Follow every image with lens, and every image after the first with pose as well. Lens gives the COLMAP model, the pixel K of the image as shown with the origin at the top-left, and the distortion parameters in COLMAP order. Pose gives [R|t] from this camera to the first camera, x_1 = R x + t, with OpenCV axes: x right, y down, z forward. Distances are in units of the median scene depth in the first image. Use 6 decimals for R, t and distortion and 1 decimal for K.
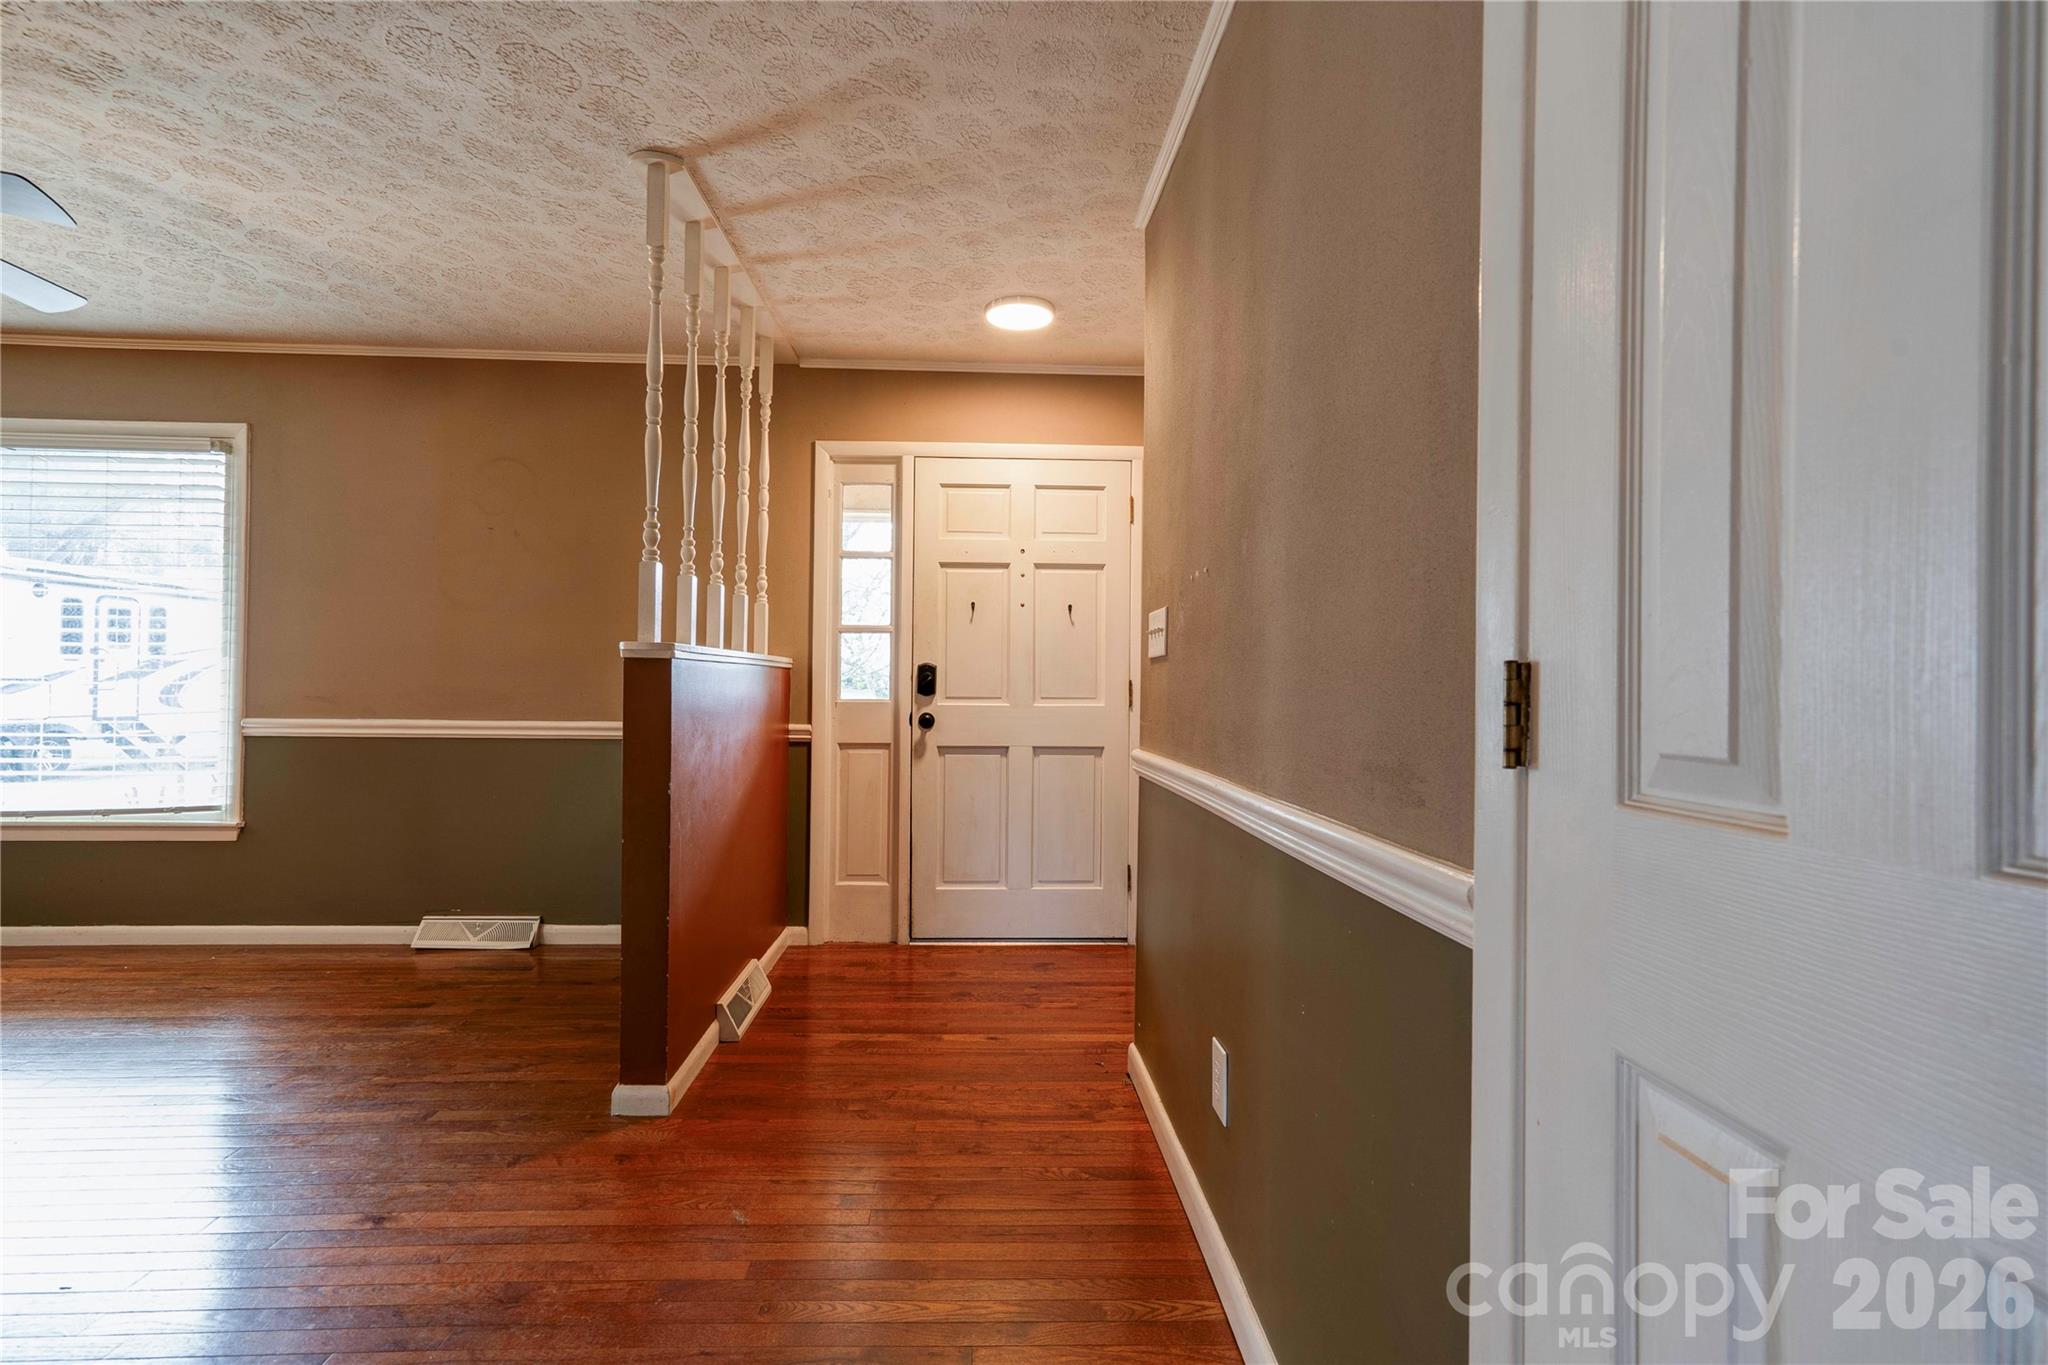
lens RADIAL K [[948.5, 0, 1019.8], [0, 948.5, 684.5], [0, 0, 1]] dist [-0.003667, 0.006919]
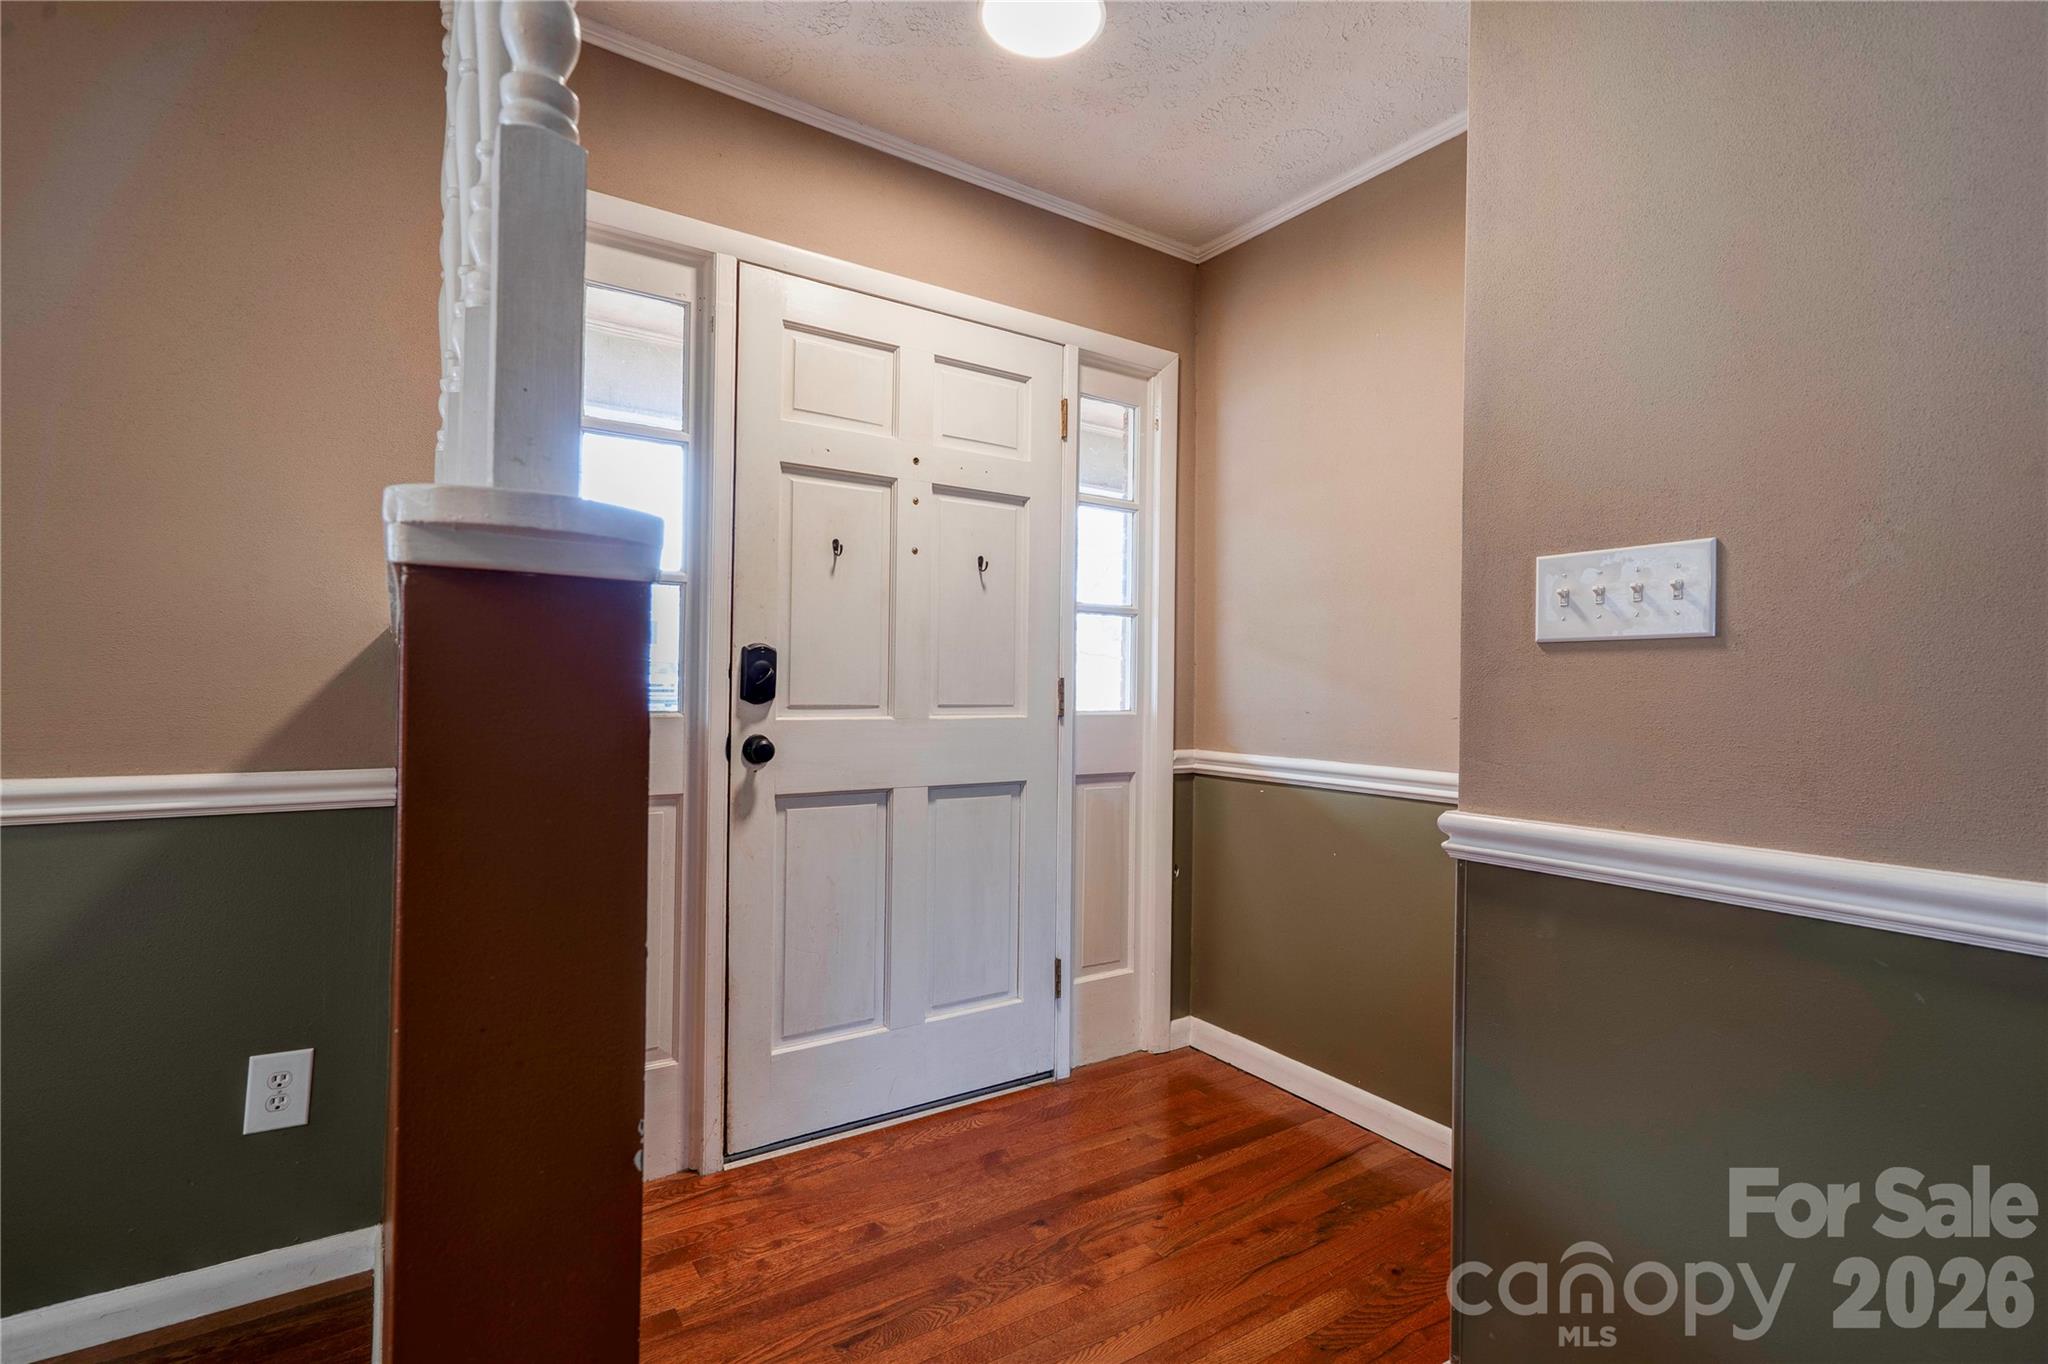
lens RADIAL K [[948.5, 0, 1026.3], [0, 948.5, 680.4], [0, 0, 1]] dist [-0.003667, 0.006919]
pose [[0.855783, 0.006979, 0.517287, -0.246671], [-0.007065, 0.999973, -0.001803, -0.001557], [-0.517286, -0.002112, 0.855810, 0.452540]]
